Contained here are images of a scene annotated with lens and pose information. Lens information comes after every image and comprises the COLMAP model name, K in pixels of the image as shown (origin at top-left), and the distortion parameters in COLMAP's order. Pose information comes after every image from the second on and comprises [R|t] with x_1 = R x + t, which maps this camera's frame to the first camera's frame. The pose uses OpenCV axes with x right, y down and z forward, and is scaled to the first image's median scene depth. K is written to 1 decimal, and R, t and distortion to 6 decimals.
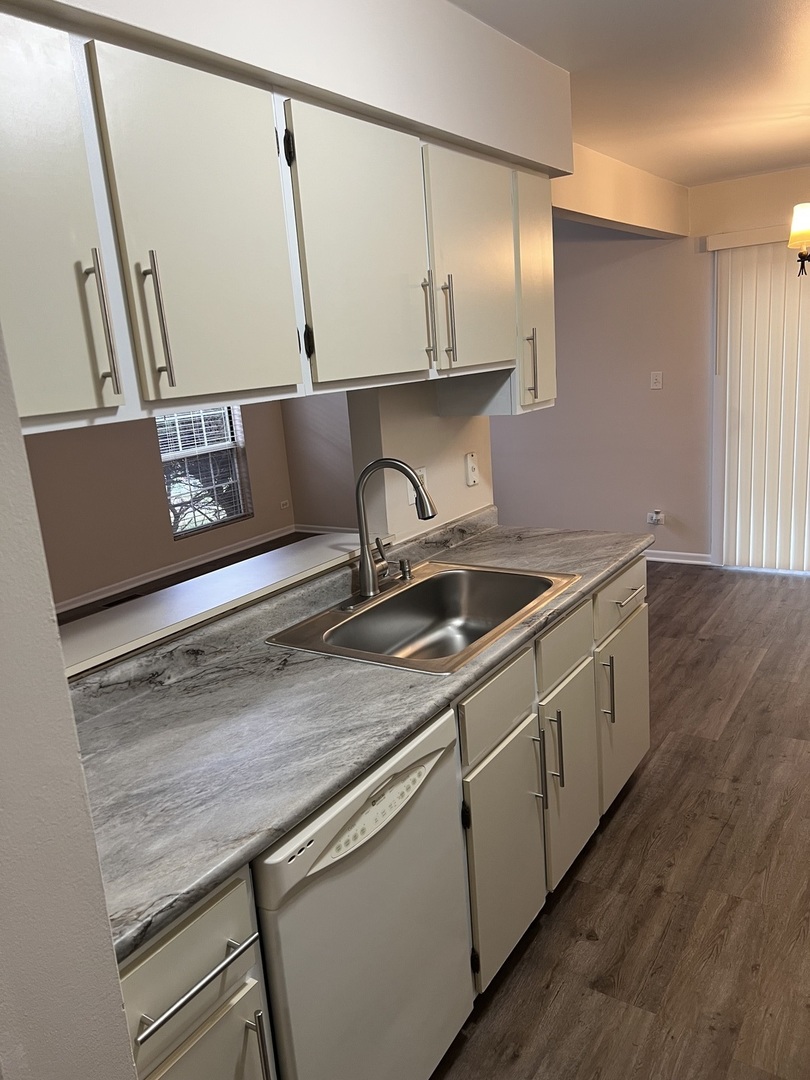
lens RADIAL K [[781.5, 0, 406.2], [0, 781.5, 547.2], [0, 0, 1]] dist [0.022948, -0.024092]
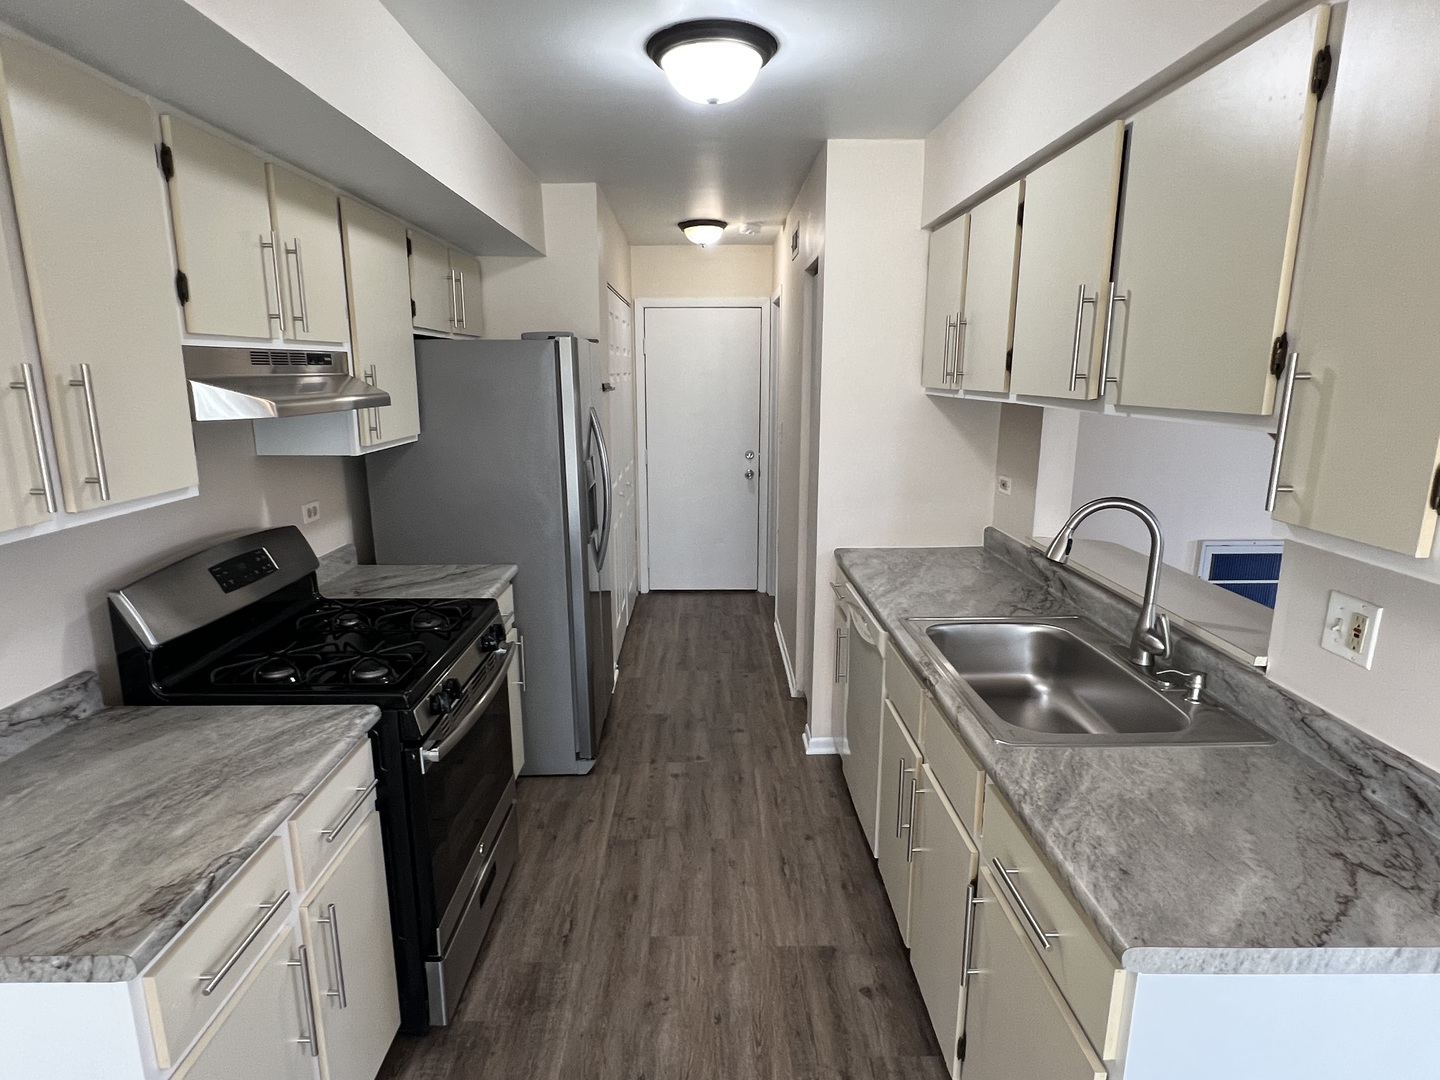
lens RADIAL K [[796.7, 0, 716.2], [0, 796.7, 542.0], [0, 0, 1]] dist [-0.000334, -0.000041]
pose [[-0.815607, 0.210507, -0.538955, 0.803231], [-0.068939, 0.889480, 0.451744, -0.431527], [0.574485, 0.405601, -0.710954, 1.369285]]
